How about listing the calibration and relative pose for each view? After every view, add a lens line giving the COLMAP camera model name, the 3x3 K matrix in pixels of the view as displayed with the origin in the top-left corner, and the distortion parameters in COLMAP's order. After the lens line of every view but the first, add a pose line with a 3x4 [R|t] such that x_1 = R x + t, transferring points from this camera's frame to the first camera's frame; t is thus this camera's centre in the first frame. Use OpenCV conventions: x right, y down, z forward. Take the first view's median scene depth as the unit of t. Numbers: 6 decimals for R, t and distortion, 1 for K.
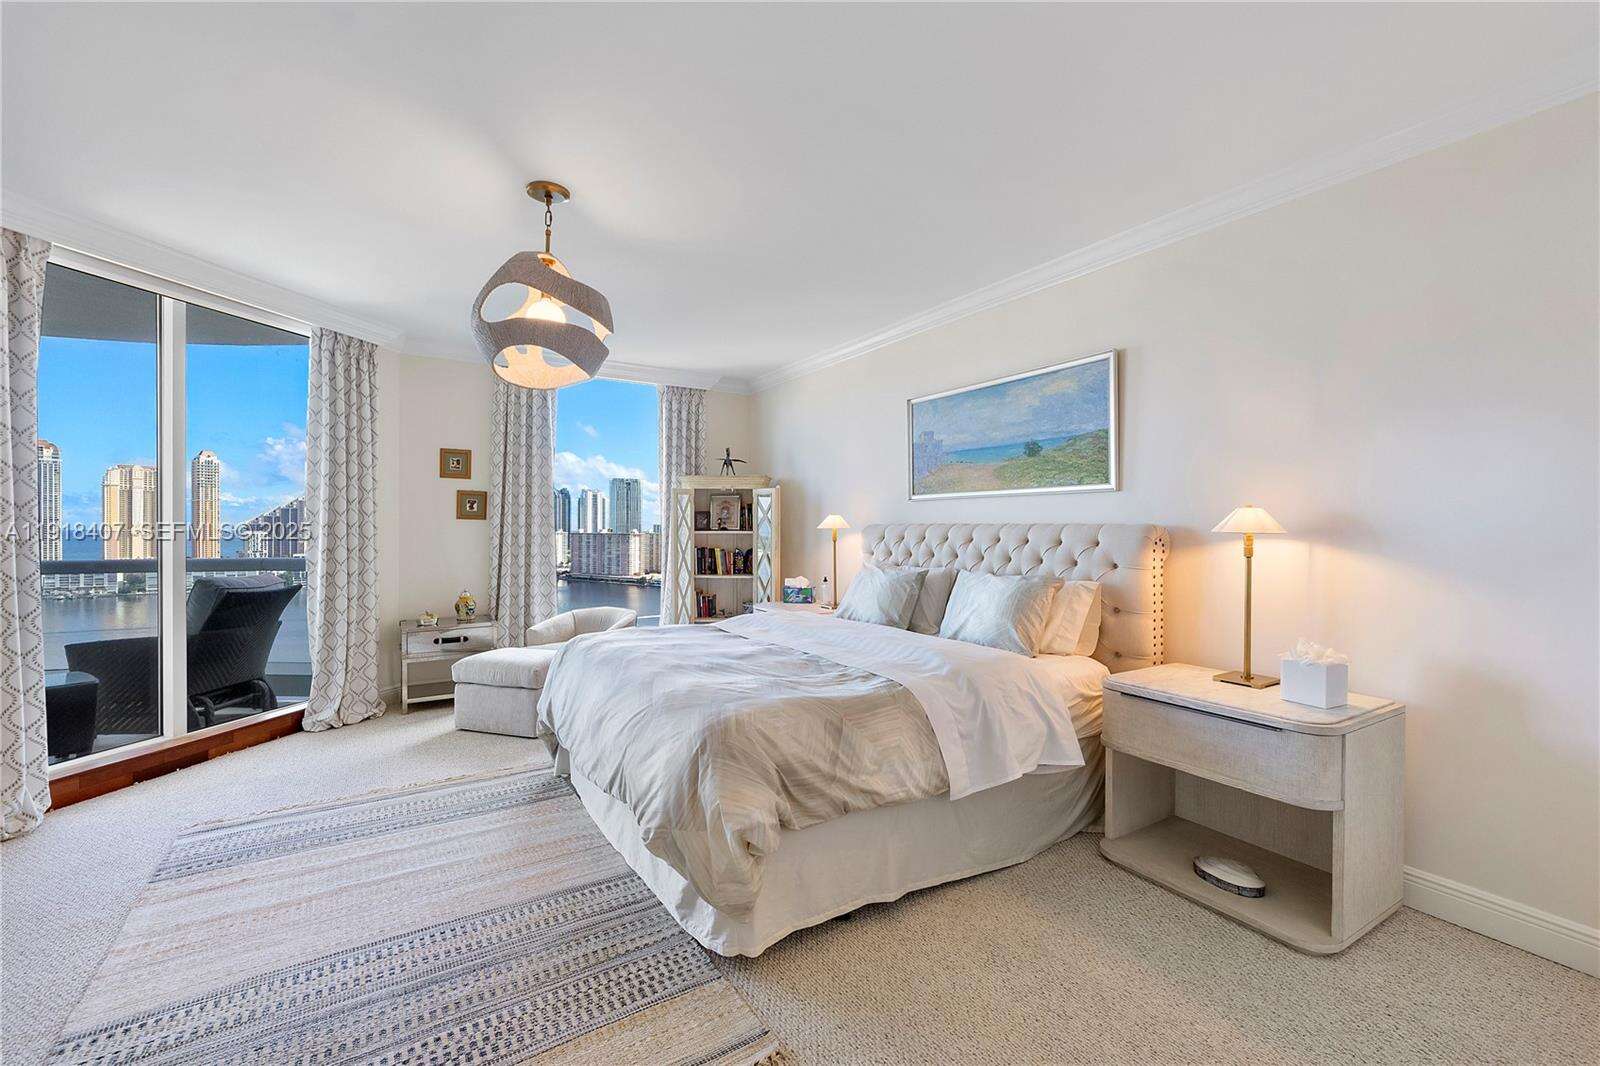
lens RADIAL K [[669.0, 0, 805.7], [0, 669.0, 518.8], [0, 0, 1]] dist [-0.009091, 0.000141]
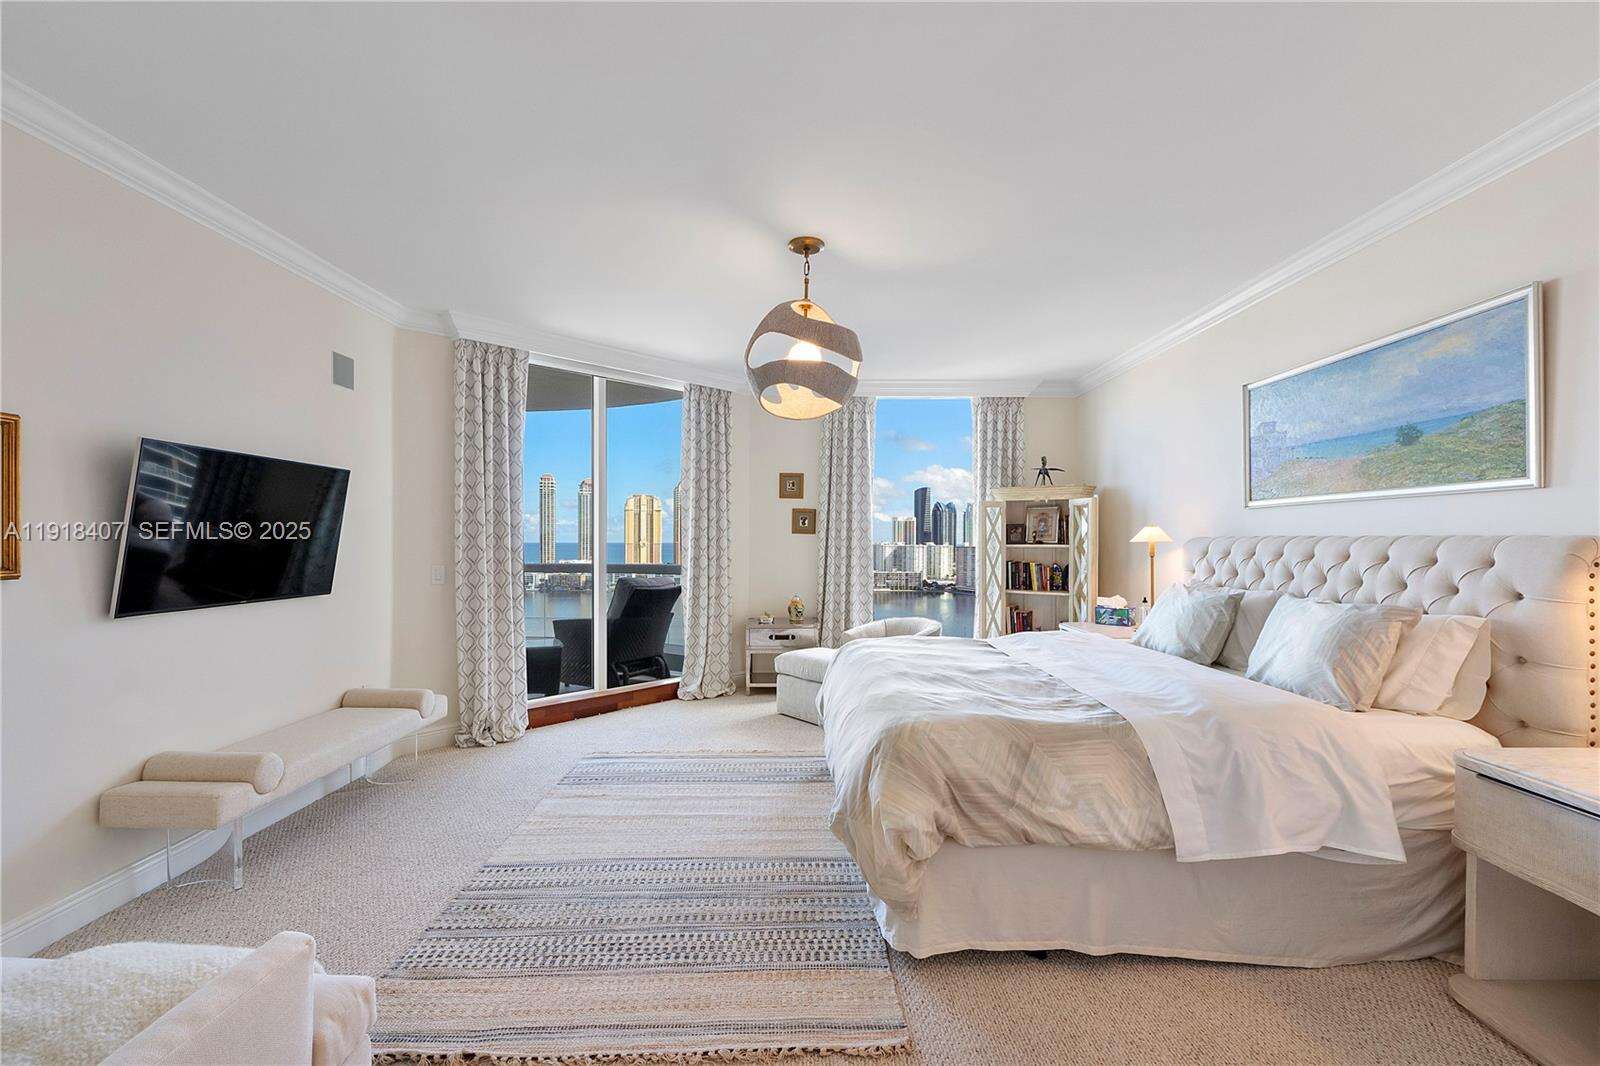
lens RADIAL K [[680.4, 0, 802.1], [0, 680.4, 531.9], [0, 0, 1]] dist [-0.009324, 0.000372]
pose [[0.849648, -0.006560, -0.527309, 0.185354], [0.006516, 0.999977, -0.001940, 0.000092], [0.527309, -0.001788, 0.849672, 0.009857]]
